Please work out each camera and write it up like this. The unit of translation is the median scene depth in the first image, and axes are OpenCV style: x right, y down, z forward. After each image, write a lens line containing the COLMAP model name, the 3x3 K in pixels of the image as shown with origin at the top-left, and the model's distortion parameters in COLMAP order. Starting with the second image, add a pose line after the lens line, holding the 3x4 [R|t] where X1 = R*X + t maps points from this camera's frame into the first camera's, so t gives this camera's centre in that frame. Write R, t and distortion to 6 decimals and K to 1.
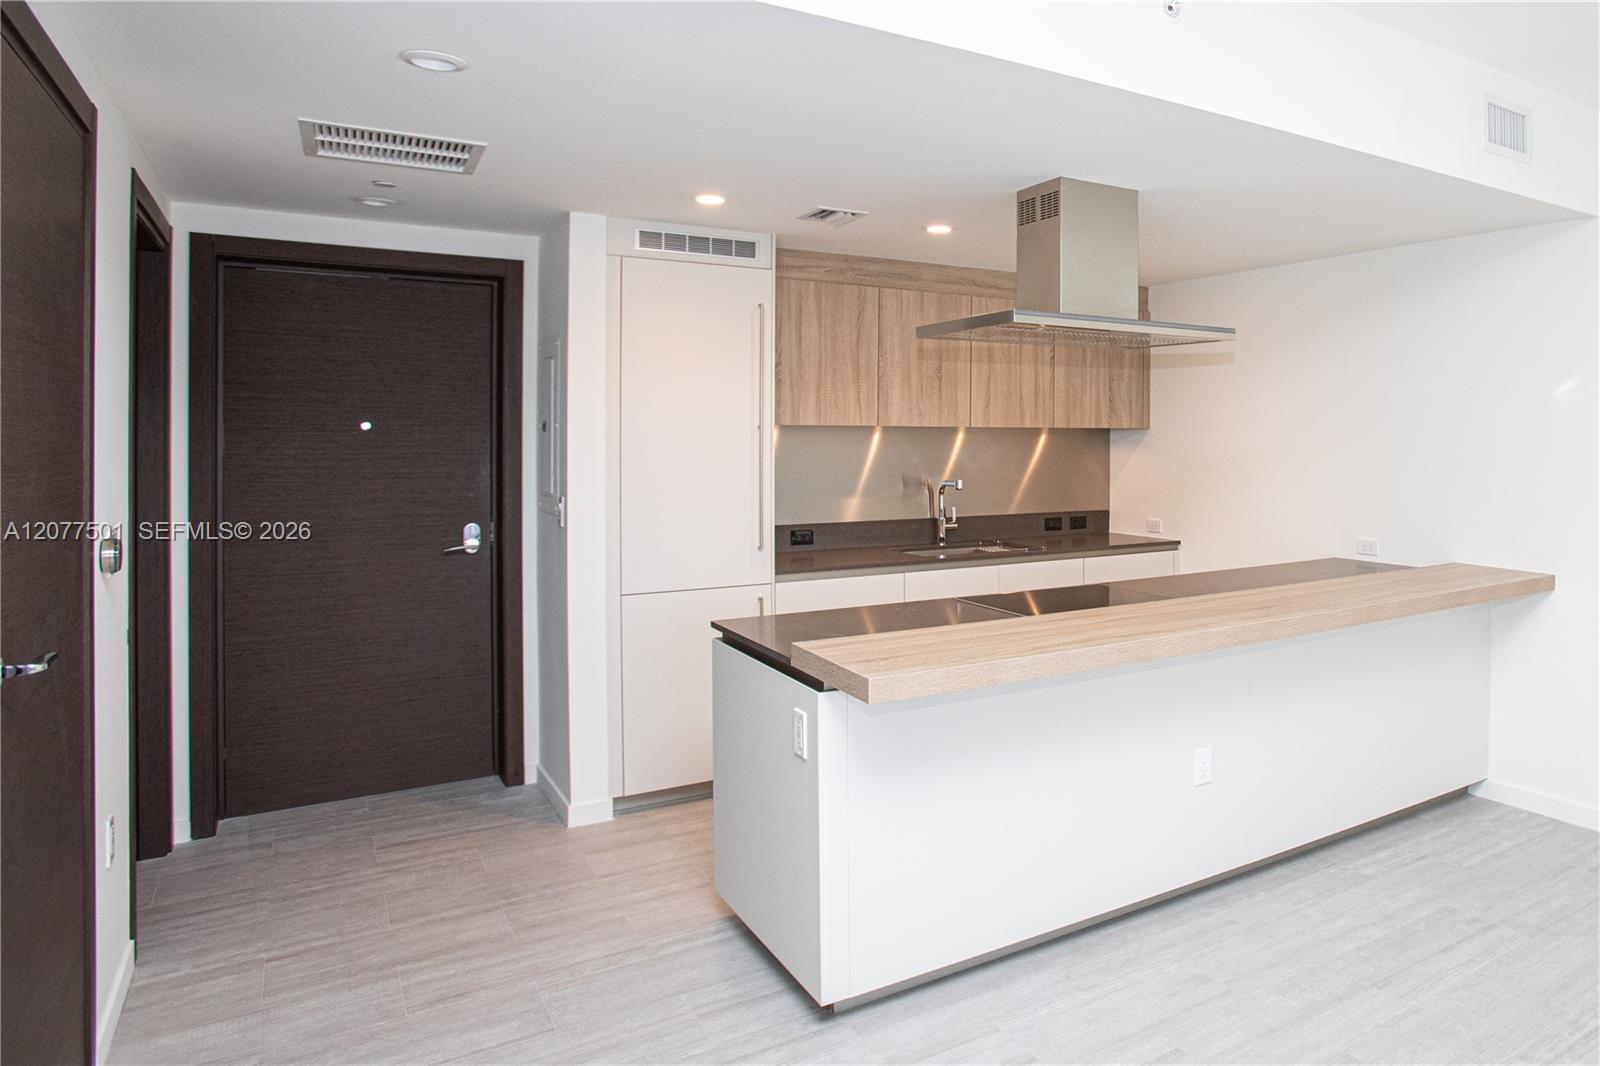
lens RADIAL K [[830.4, 0, 252.8], [0, 830.4, 457.0], [0, 0, 1]] dist [-0.003779, -0.006257]
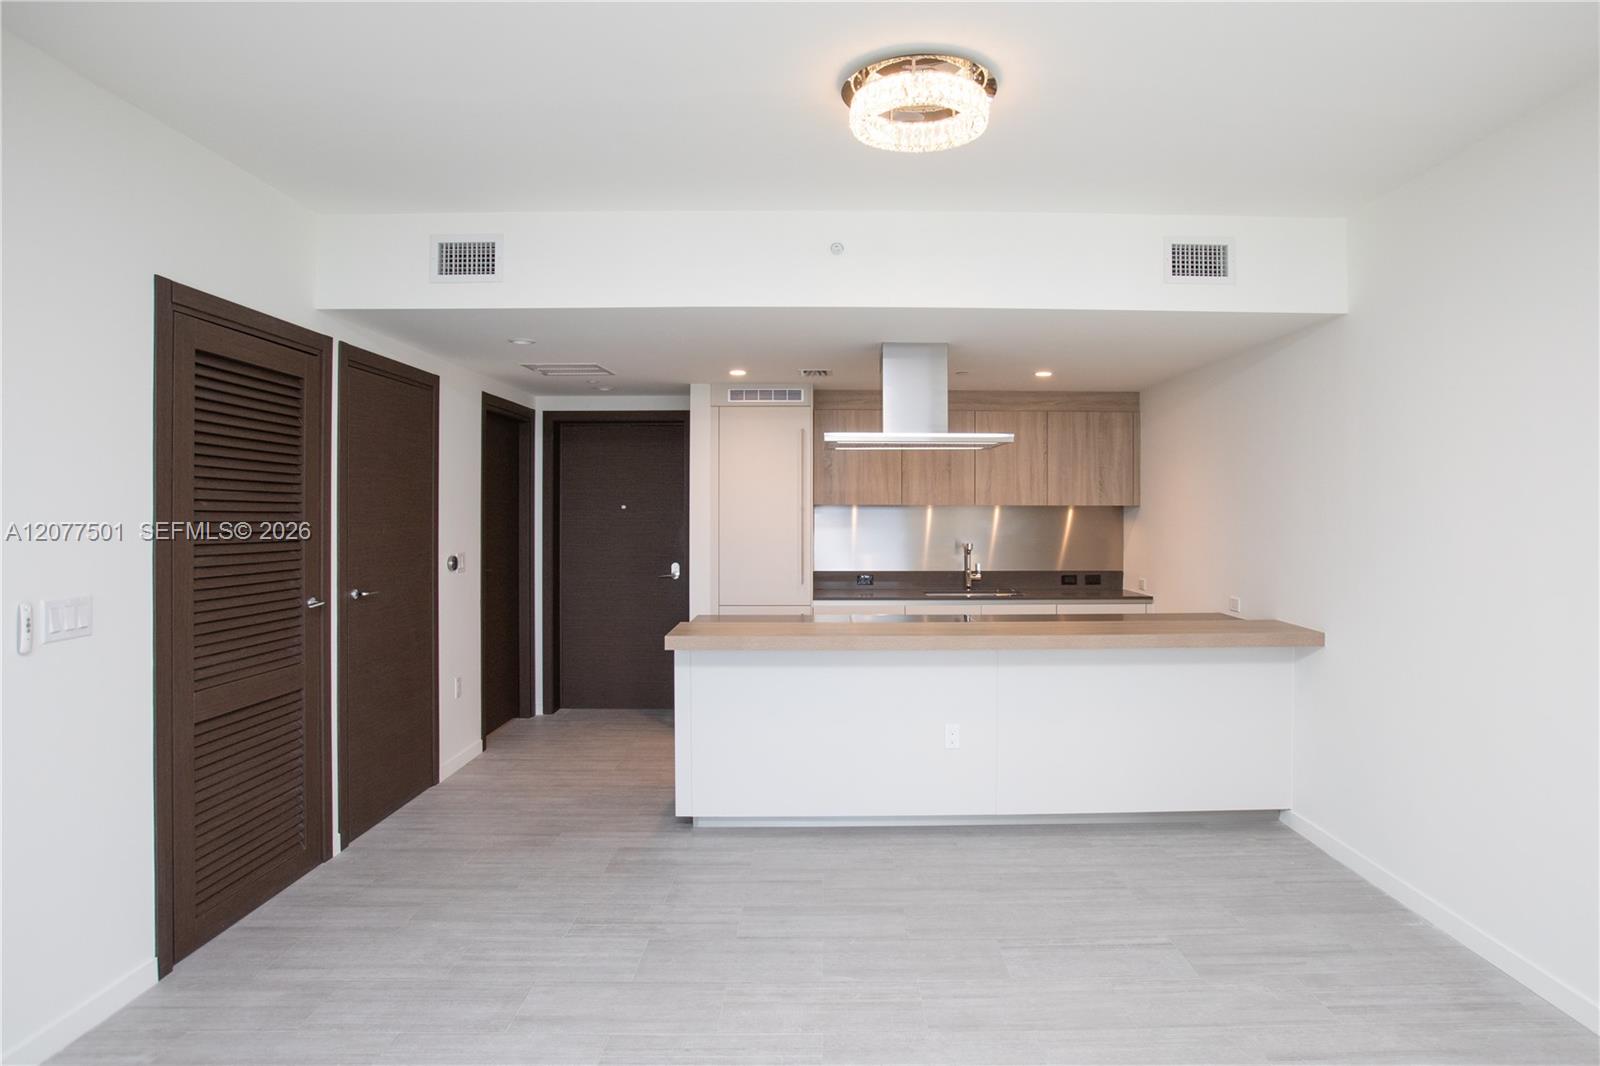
lens RADIAL K [[775.8, 0, 826.1], [0, 775.8, 523.2], [0, 0, 1]] dist [-0.078258, 0.031182]
pose [[0.871244, 0.006967, -0.490800, 1.317985], [-0.014974, 0.999811, -0.012388, 0.013868], [0.490621, 0.018142, 0.871184, -0.256065]]
